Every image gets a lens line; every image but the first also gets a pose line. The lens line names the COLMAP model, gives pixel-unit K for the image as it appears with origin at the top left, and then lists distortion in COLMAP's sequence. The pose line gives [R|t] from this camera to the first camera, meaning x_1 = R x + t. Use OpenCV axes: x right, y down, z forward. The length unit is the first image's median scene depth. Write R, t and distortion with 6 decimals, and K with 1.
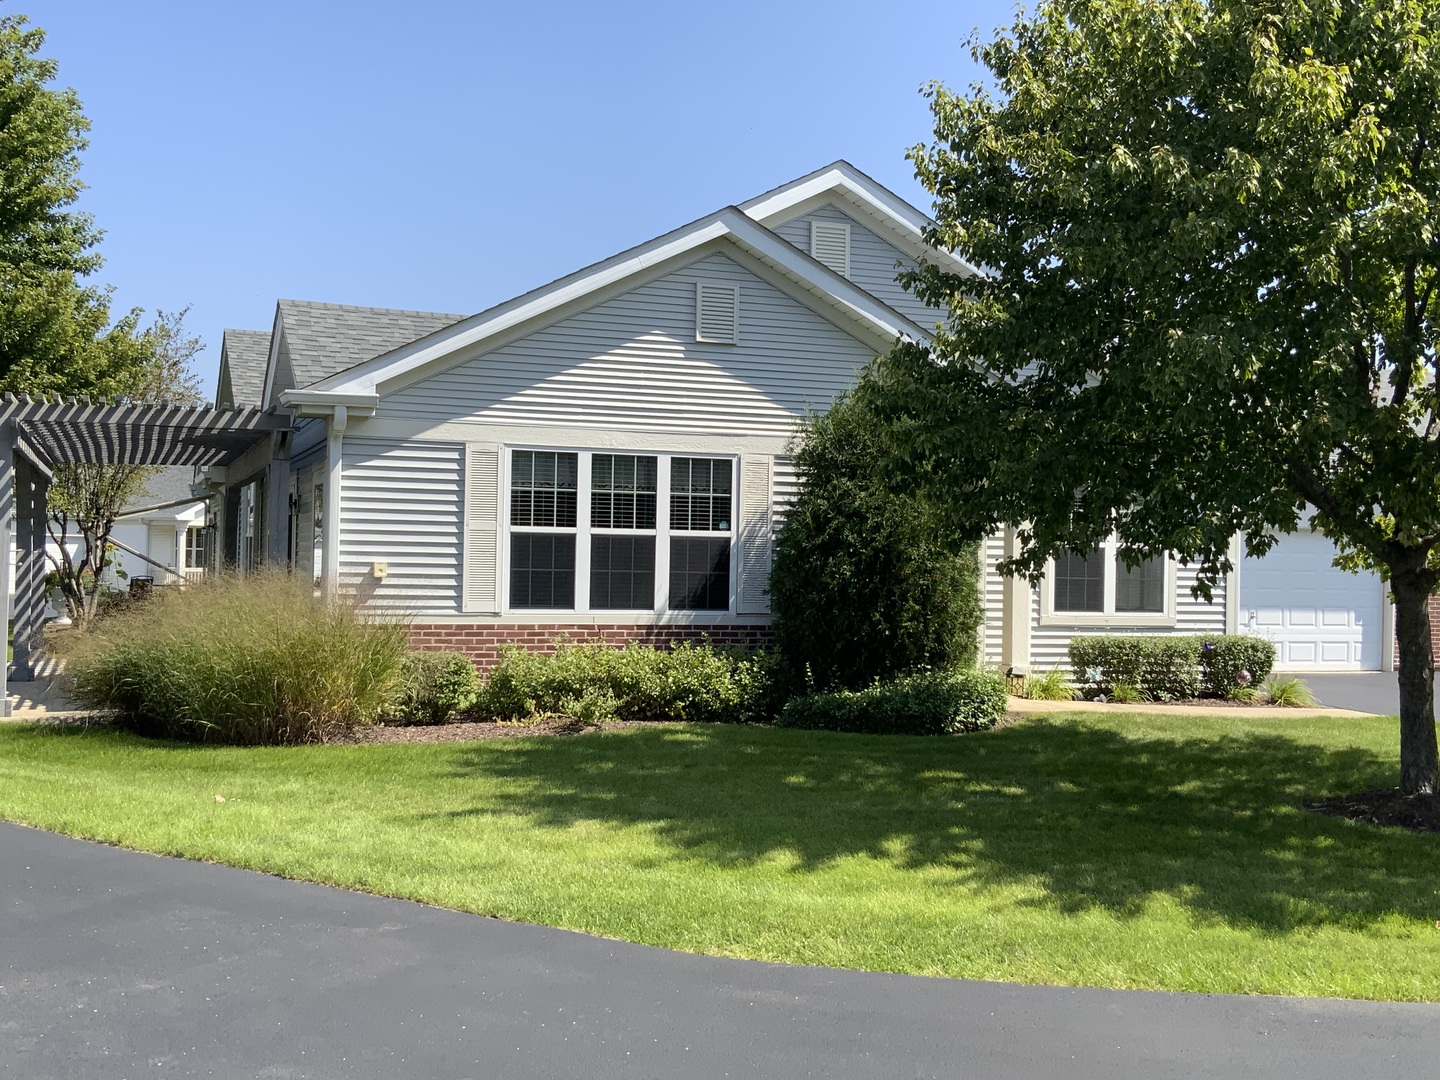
lens RADIAL K [[1613.7, 0, 720.0], [0, 1613.7, 540.0], [0, 0, 1]] dist [0.012227, -0.018553]
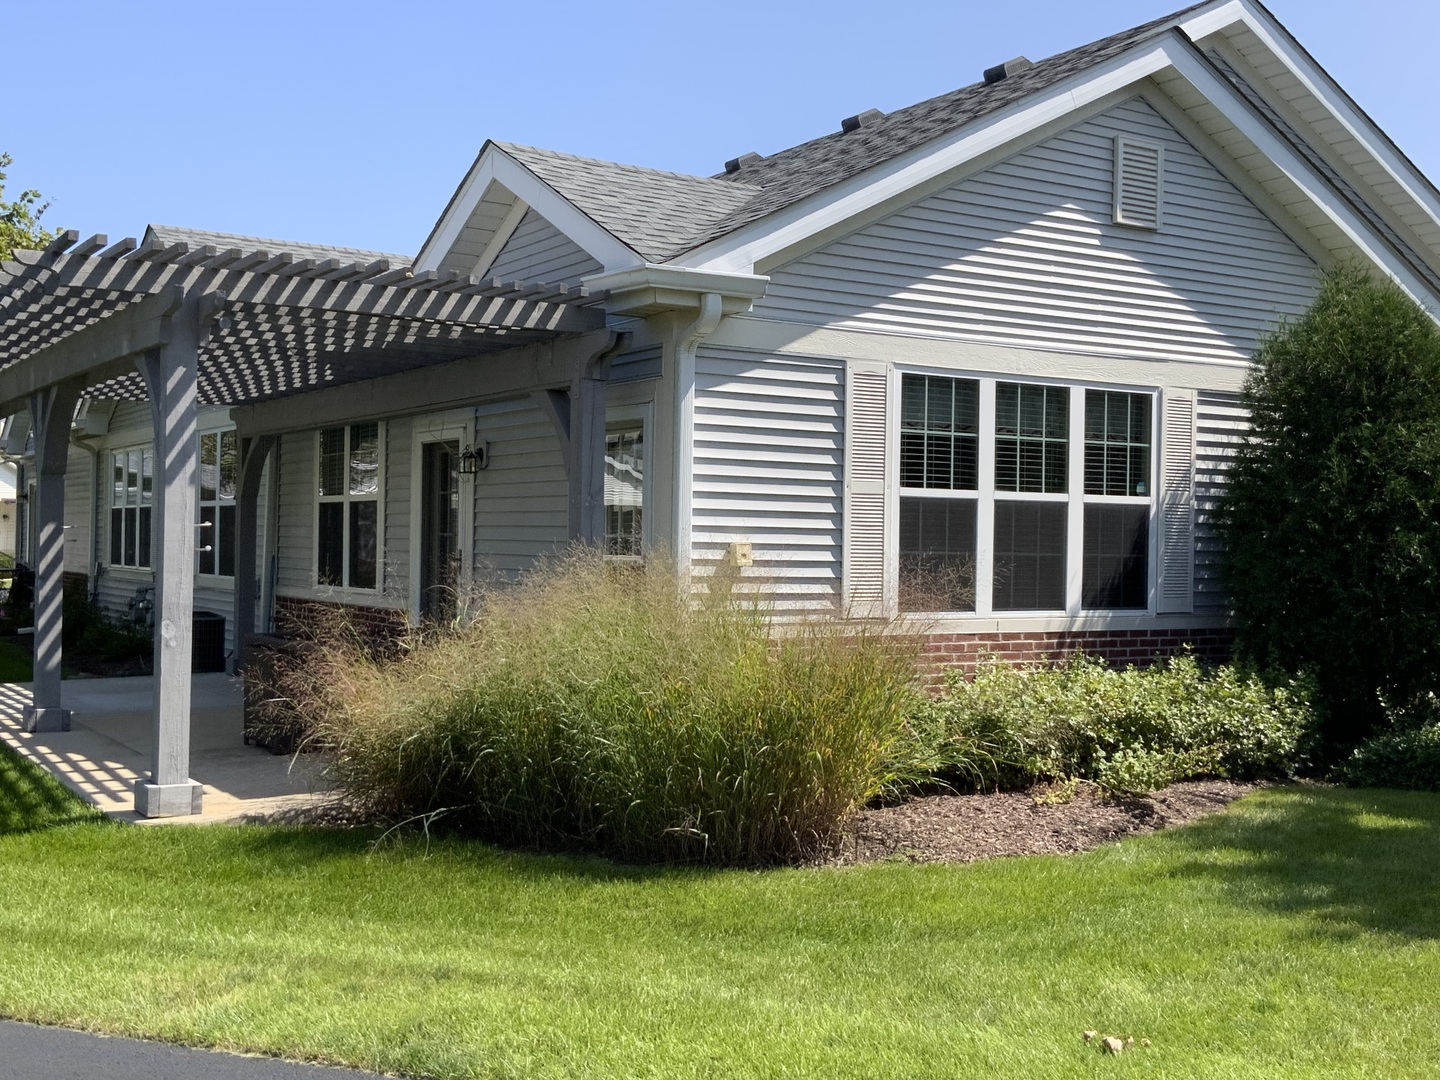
lens RADIAL K [[1613.7, 0, 720.0], [0, 1613.7, 540.0], [0, 0, 1]] dist [0.012227, -0.018553]
pose [[0.985395, 0.002375, 0.170269, -0.310178], [-0.007235, 0.999584, 0.027924, -0.005012], [-0.170132, -0.028748, 0.985002, 0.351306]]
